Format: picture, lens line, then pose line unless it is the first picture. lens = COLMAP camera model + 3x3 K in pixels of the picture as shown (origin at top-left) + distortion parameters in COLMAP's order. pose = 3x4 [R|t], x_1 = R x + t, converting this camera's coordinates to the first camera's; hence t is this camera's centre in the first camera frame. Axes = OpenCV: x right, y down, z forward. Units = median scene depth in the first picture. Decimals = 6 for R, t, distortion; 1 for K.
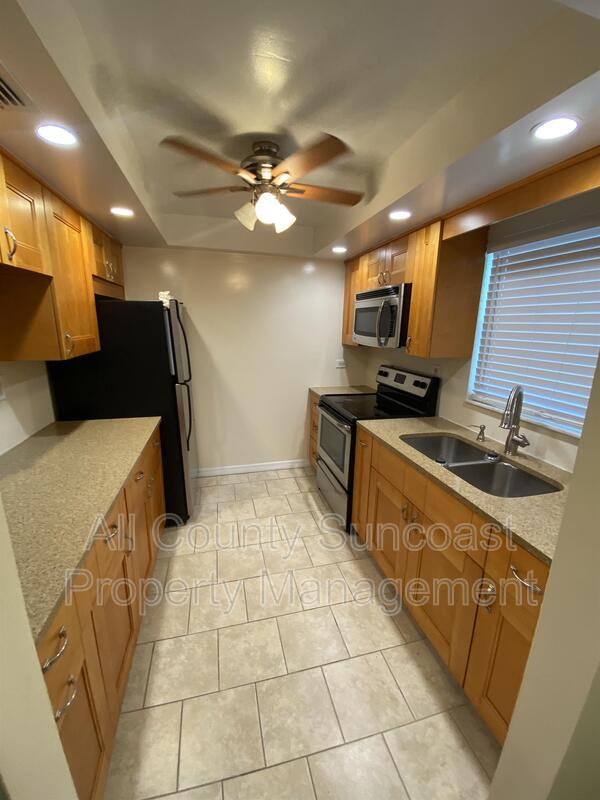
lens RADIAL K [[324.0, 0, 301.9], [0, 324.0, 397.5], [0, 0, 1]] dist [0.009864, -0.014400]
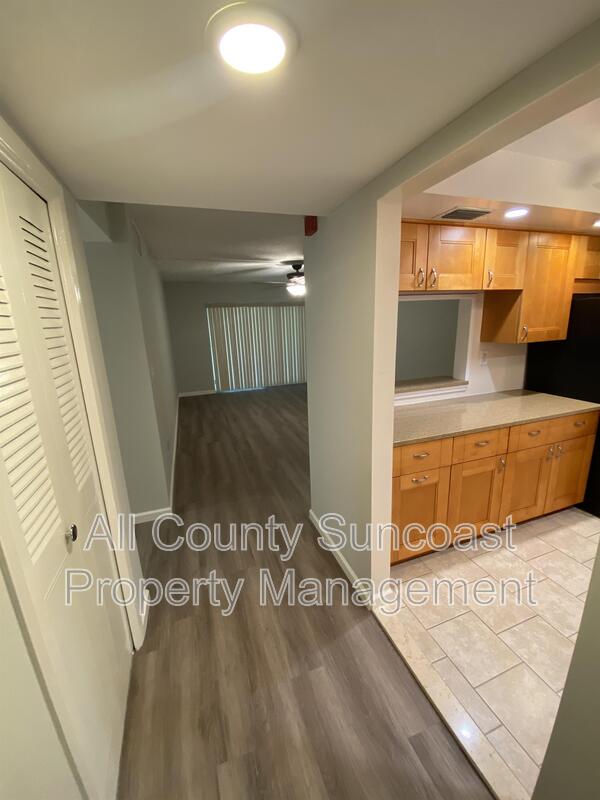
lens RADIAL K [[324.0, 0, 298.6], [0, 324.0, 397.7], [0, 0, 1]] dist [0.009864, -0.014400]
pose [[0.082459, 0.210274, -0.974159, 0.581021], [-0.186799, 0.963424, 0.192145, 0.023963], [0.978931, 0.166128, 0.118722, -0.116074]]
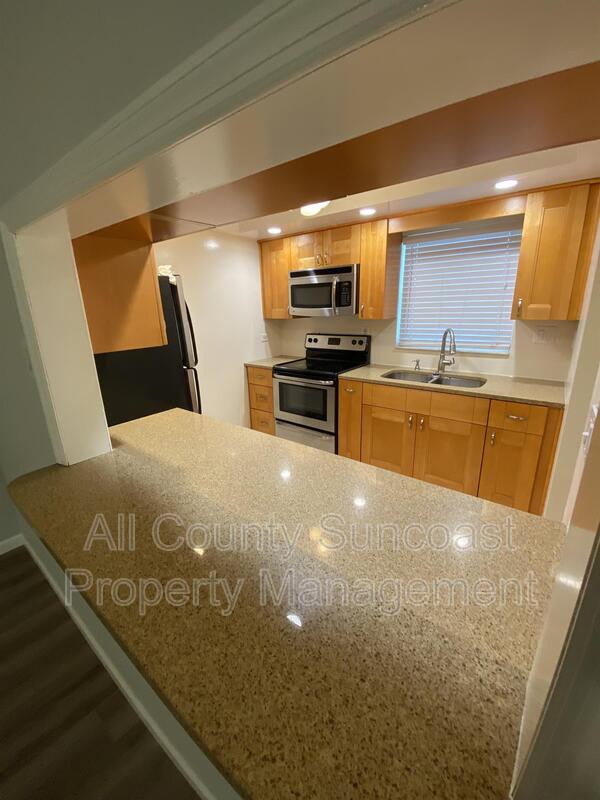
lens RADIAL K [[324.0, 0, 300.1], [0, 324.0, 401.4], [0, 0, 1]] dist [0.009864, -0.014400]
pose [[0.786510, -0.214943, 0.578965, -0.796320], [0.178842, 0.976581, 0.119608, -0.006253], [-0.591115, 0.009470, 0.806532, 0.086833]]
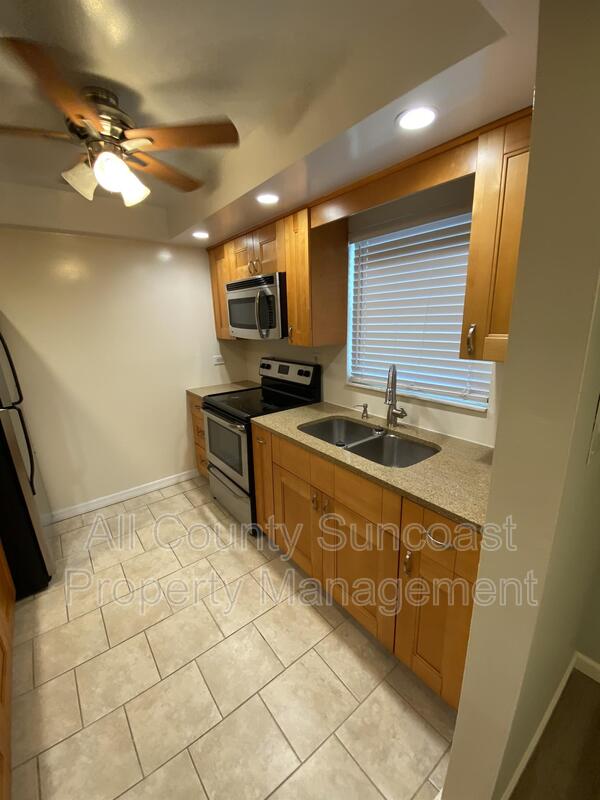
lens RADIAL K [[324.0, 0, 303.4], [0, 324.0, 397.3], [0, 0, 1]] dist [0.009864, -0.014400]
pose [[0.914199, -0.138625, 0.380820, -0.041885], [0.131909, 0.990293, 0.043821, -0.011788], [-0.383198, 0.010173, 0.923610, 0.079082]]
